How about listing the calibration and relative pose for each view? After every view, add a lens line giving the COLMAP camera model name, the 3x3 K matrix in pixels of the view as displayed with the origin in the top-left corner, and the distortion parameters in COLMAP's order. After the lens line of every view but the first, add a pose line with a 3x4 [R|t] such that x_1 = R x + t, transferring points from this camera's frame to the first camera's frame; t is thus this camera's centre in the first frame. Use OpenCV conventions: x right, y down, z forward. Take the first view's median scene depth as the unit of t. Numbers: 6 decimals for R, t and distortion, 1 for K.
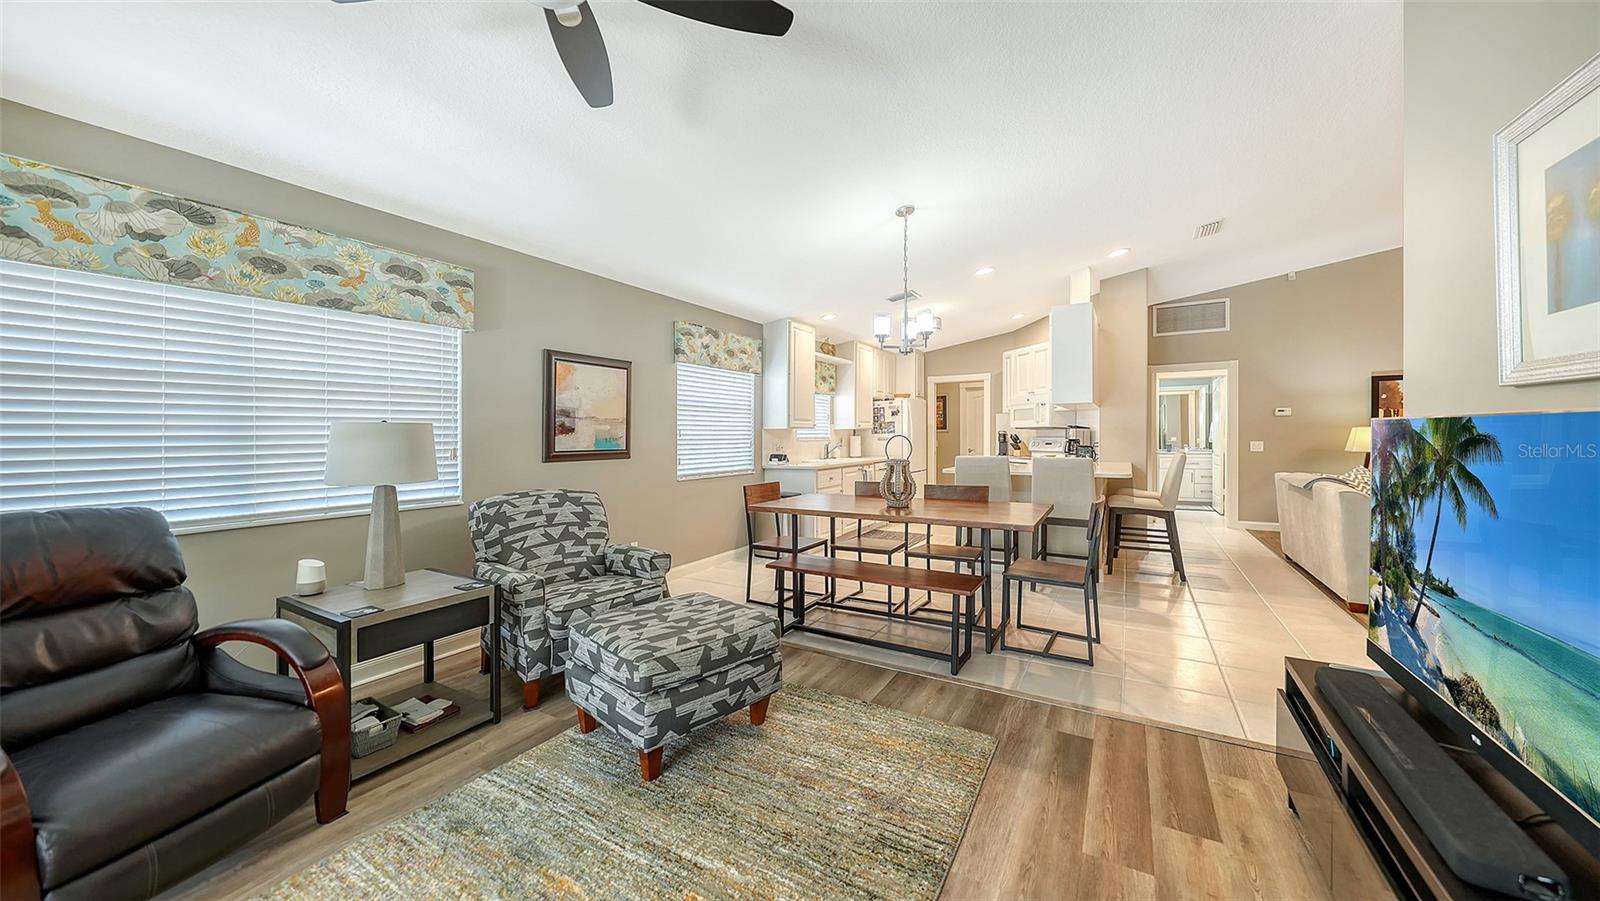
lens RADIAL K [[557.2, 0, 807.9], [0, 557.2, 438.3], [0, 0, 1]] dist [0.000466, 0.000328]
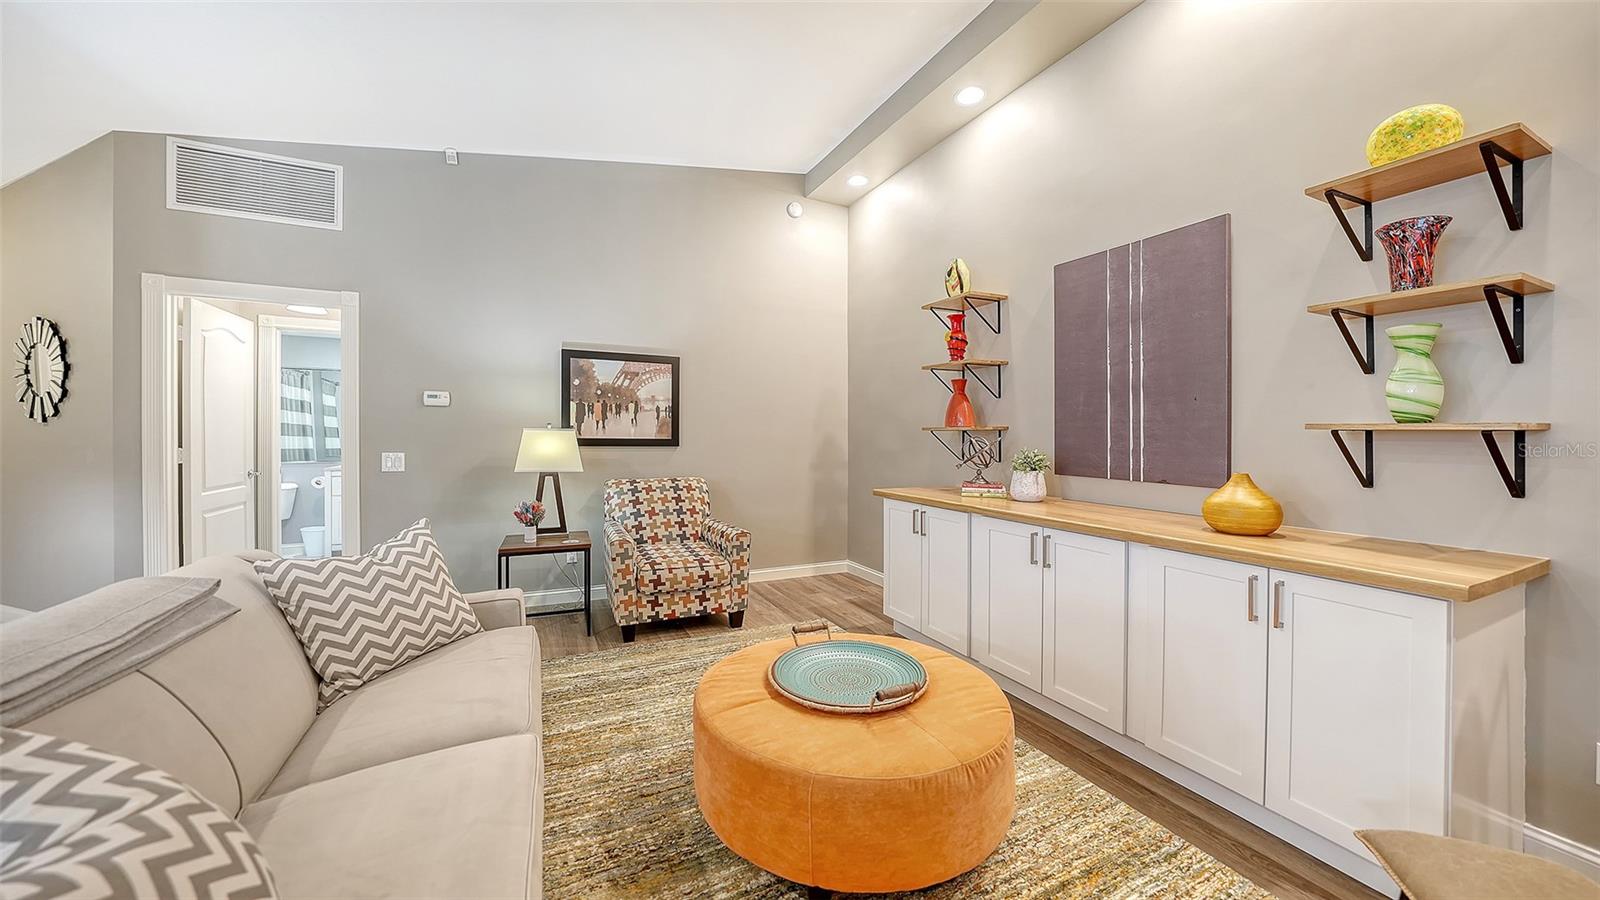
lens RADIAL K [[559.6, 0, 799.4], [0, 559.6, 427.7], [0, 0, 1]] dist [-0.017976, 0.000327]
pose [[0.555348, 0.023918, 0.831274, 0.640390], [-0.006174, 0.999677, -0.024639, -0.008154], [-0.831595, 0.008551, 0.555317, 0.427004]]
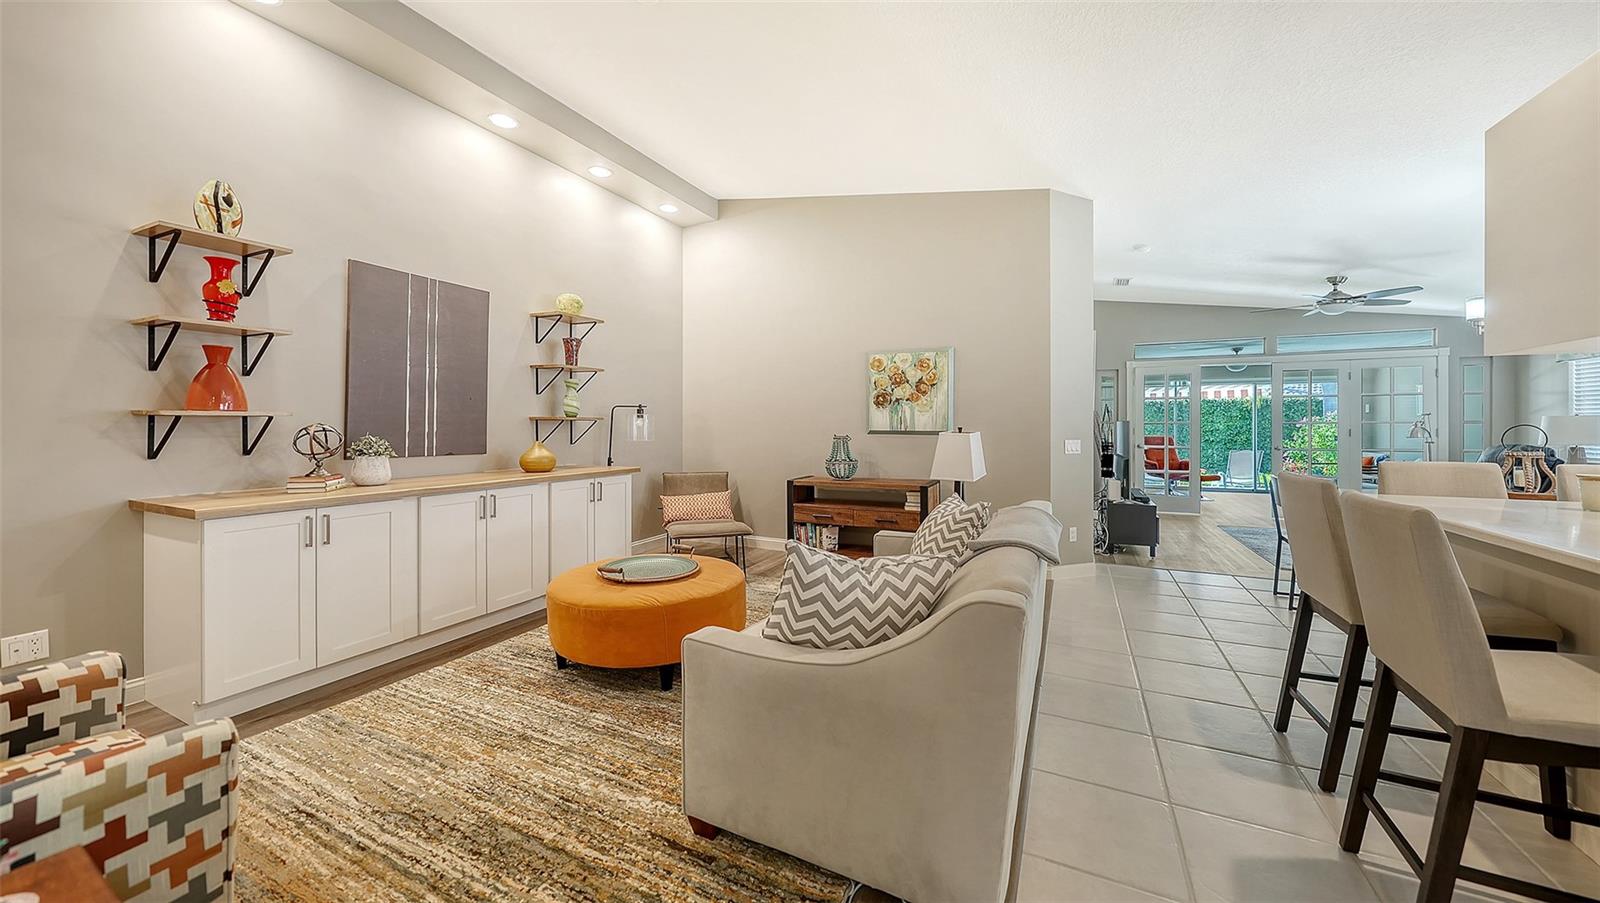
lens RADIAL K [[562.9, 0, 790.8], [0, 562.9, 427.9], [0, 0, 1]] dist [-0.000740, 0.000033]
pose [[-0.997758, 0.009465, -0.066247, 0.801095], [0.008578, 0.999870, 0.013663, -0.012989], [0.066367, 0.013064, -0.997710, 1.042814]]
